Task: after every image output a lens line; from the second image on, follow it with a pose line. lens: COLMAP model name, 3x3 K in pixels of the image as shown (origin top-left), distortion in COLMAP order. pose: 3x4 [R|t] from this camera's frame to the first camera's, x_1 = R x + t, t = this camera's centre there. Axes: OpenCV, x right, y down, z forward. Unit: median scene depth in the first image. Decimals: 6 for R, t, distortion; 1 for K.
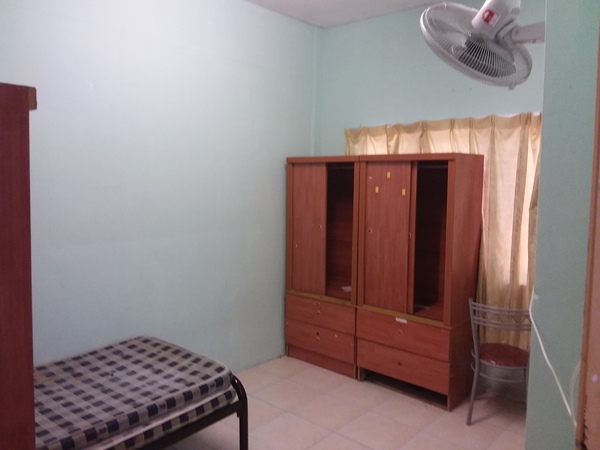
lens RADIAL K [[464.0, 0, 300.0], [0, 464.0, 225.0], [0, 0, 1]] dist [0.117755, 0.001663]
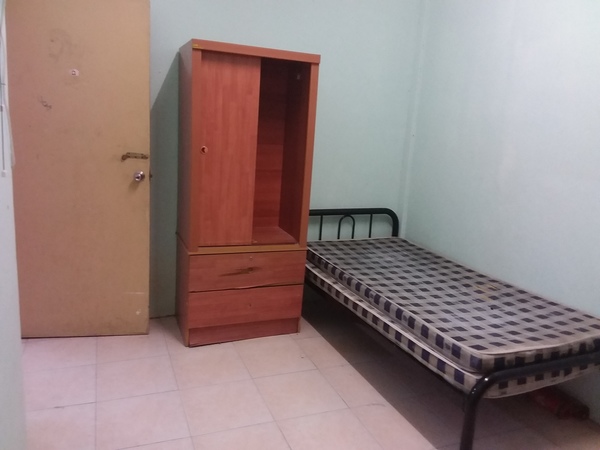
lens RADIAL K [[474.1, 0, 300.0], [0, 474.1, 225.0], [0, 0, 1]] dist [0.072551, -0.134731]
pose [[-0.501238, 0.093137, -0.860282, 0.588353], [-0.145928, 0.970853, 0.190132, 0.043653], [0.852916, 0.220841, -0.473037, 1.156015]]
